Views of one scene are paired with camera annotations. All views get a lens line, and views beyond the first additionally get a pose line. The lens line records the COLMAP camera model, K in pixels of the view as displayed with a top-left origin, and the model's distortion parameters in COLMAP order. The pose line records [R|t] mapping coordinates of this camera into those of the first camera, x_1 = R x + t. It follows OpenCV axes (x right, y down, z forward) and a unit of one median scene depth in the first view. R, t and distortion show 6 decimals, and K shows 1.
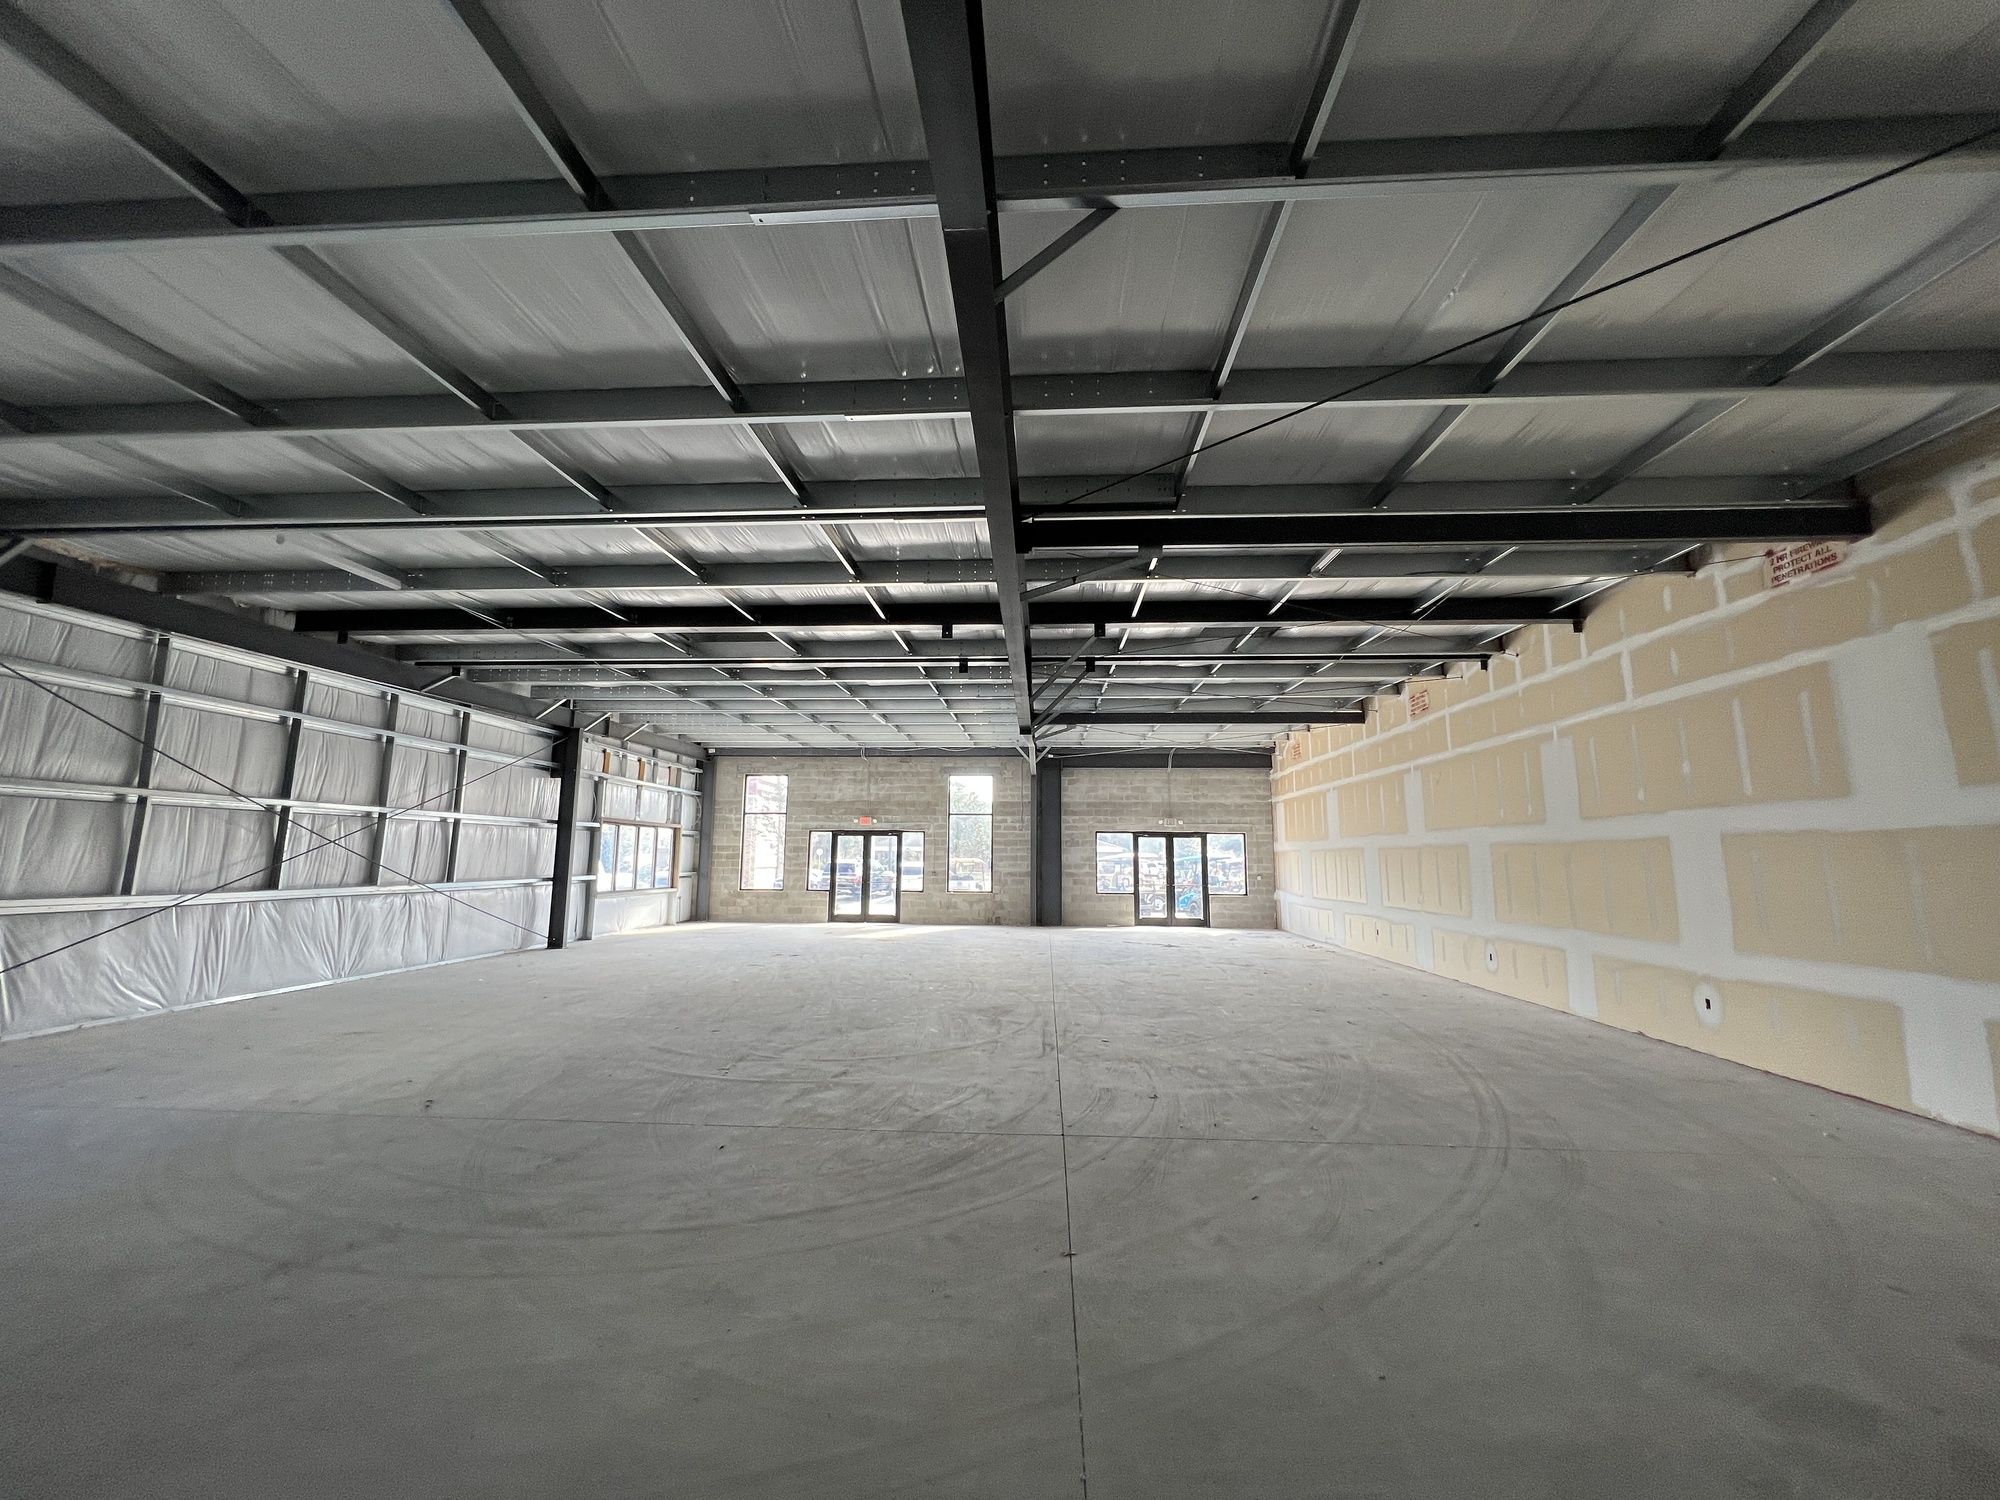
lens RADIAL K [[832.1, 0, 1015.3], [0, 832.1, 787.1], [0, 0, 1]] dist [0.002637, 0.000223]
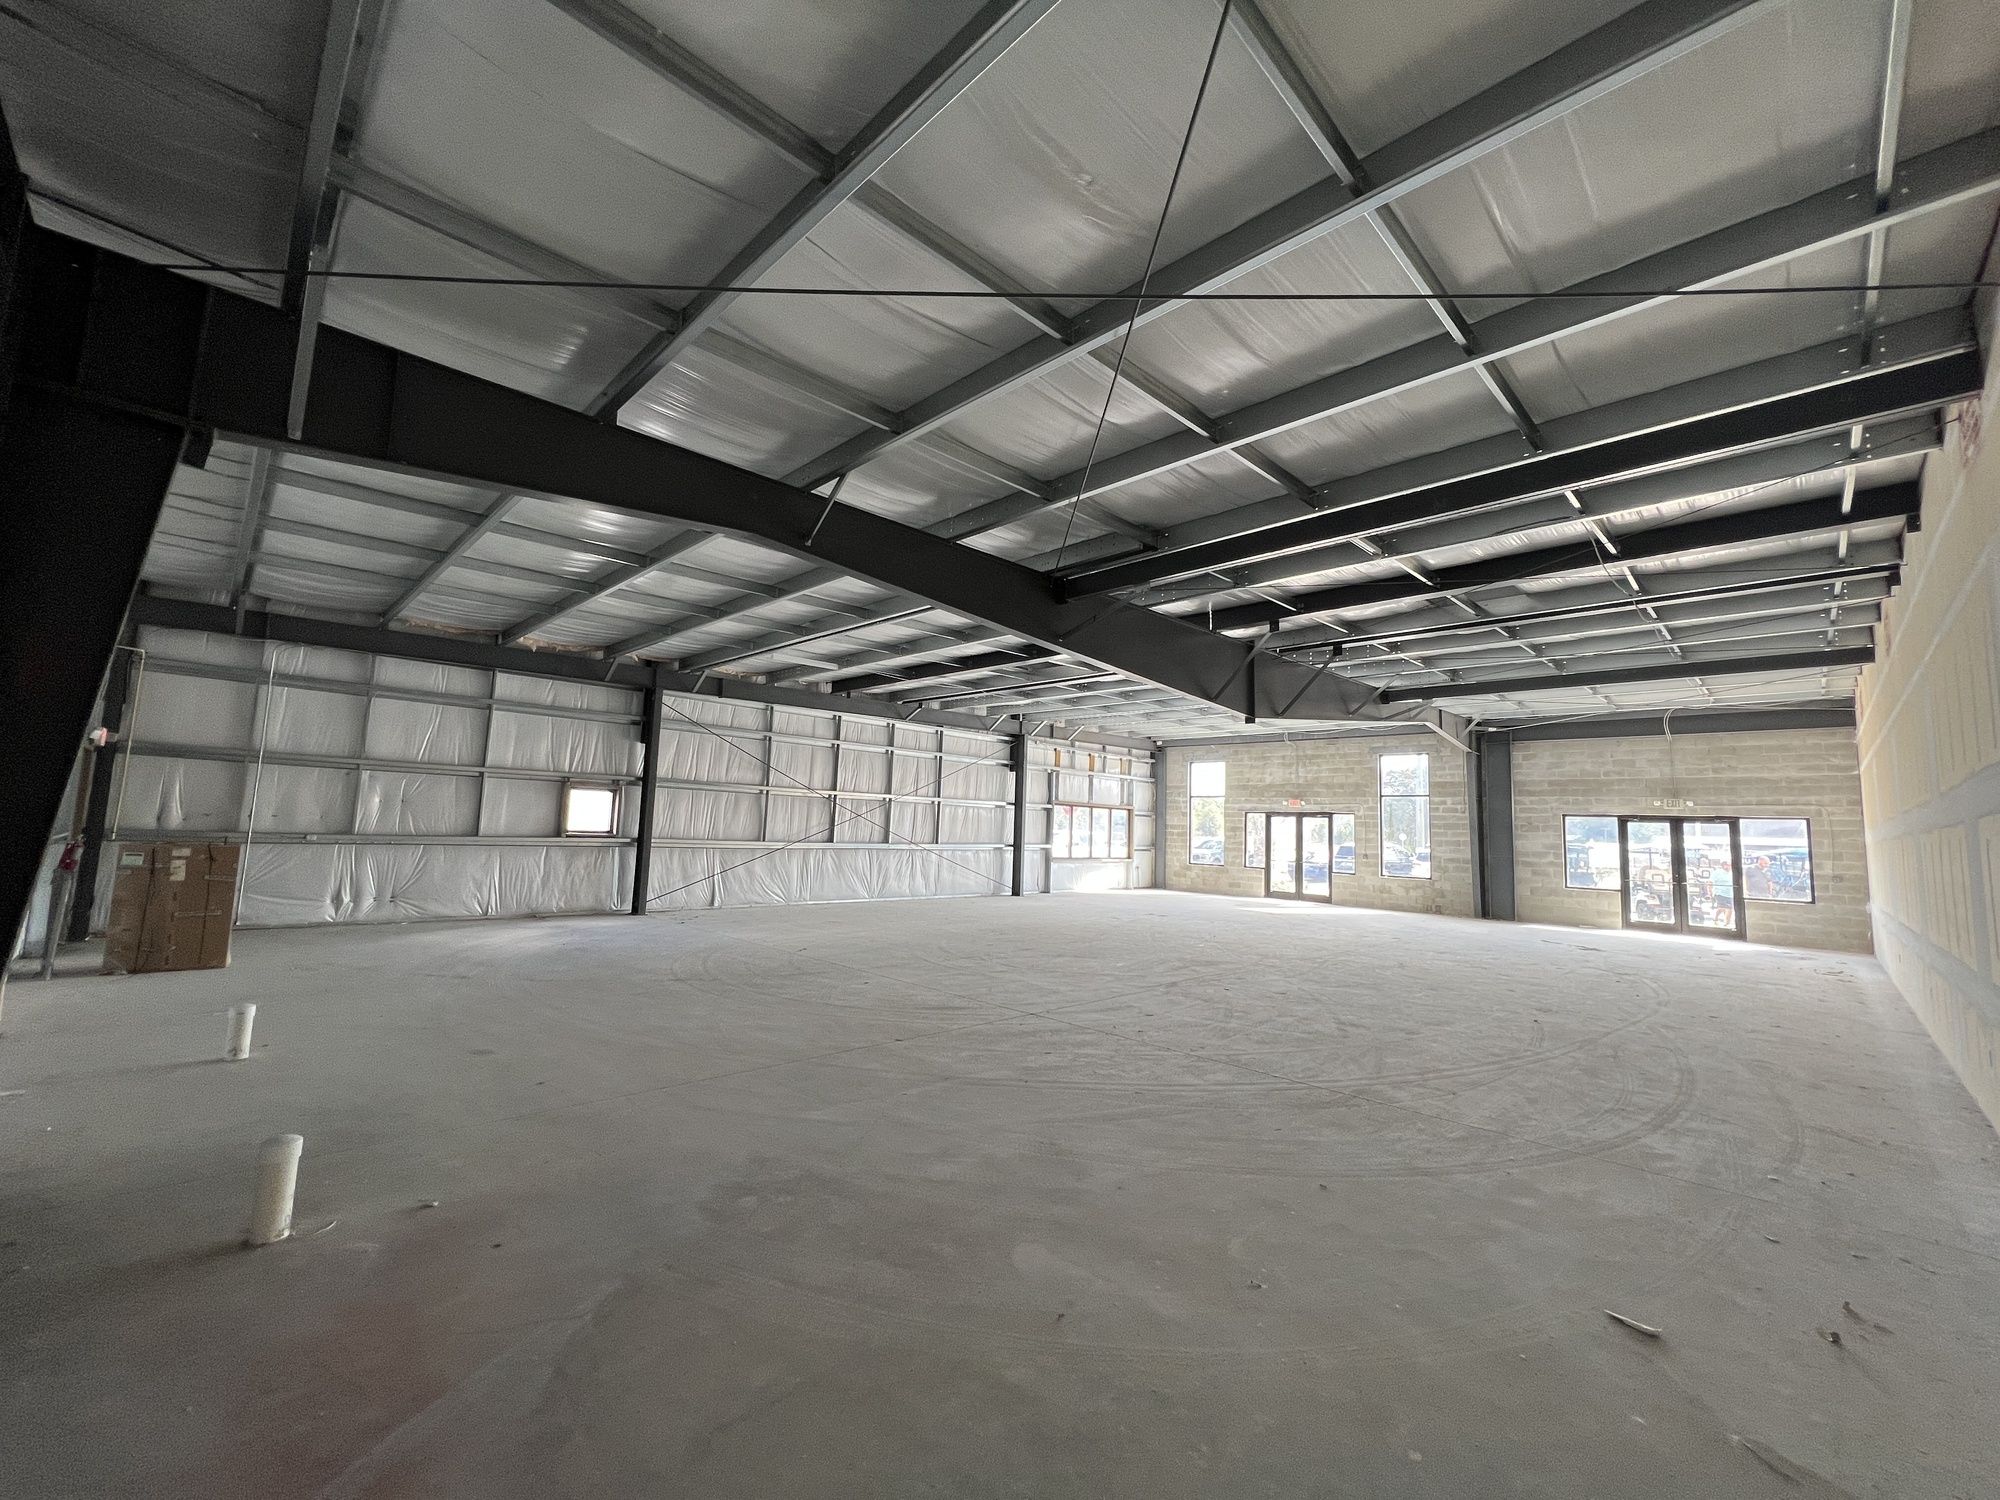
lens RADIAL K [[832.1, 0, 1010.1], [0, 832.1, 712.1], [0, 0, 1]] dist [0.002637, 0.000223]
pose [[0.736753, -0.075532, -0.671930, 0.357293], [0.029439, 0.996382, -0.079725, 0.000522], [0.675521, 0.038957, 0.736311, -0.024107]]
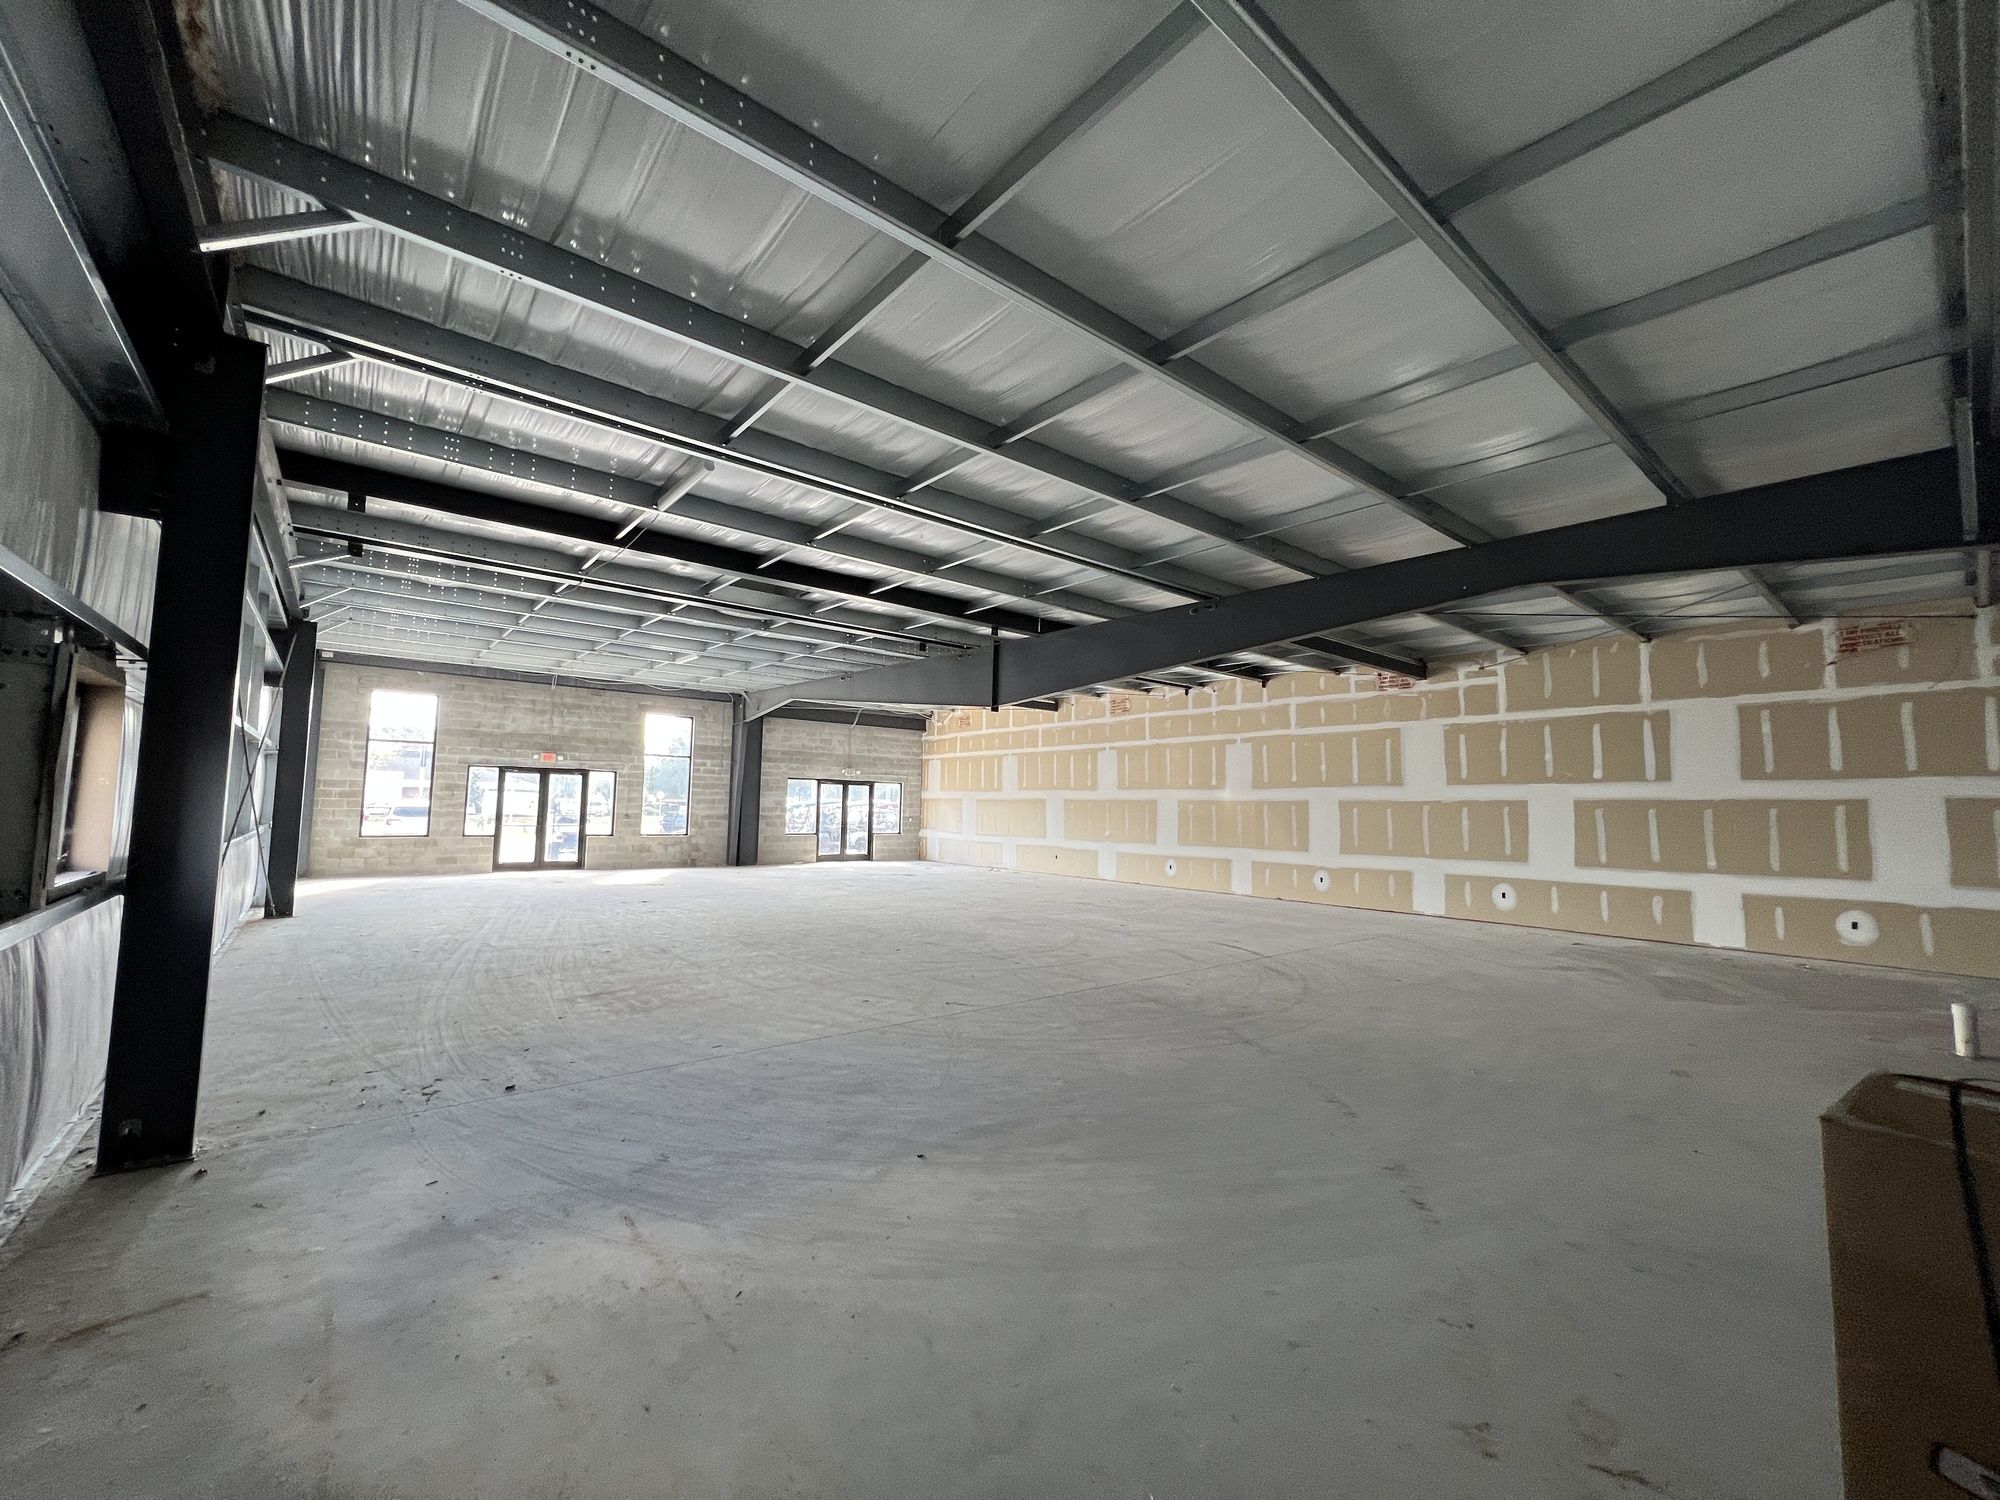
lens RADIAL K [[832.1, 0, 994.4], [0, 832.1, 760.0], [0, 0, 1]] dist [0.002637, 0.000223]
pose [[0.722399, 0.046912, 0.689884, -0.604513], [-0.074825, 0.997141, 0.010545, -0.001212], [-0.687416, -0.059239, 0.723844, 0.041943]]
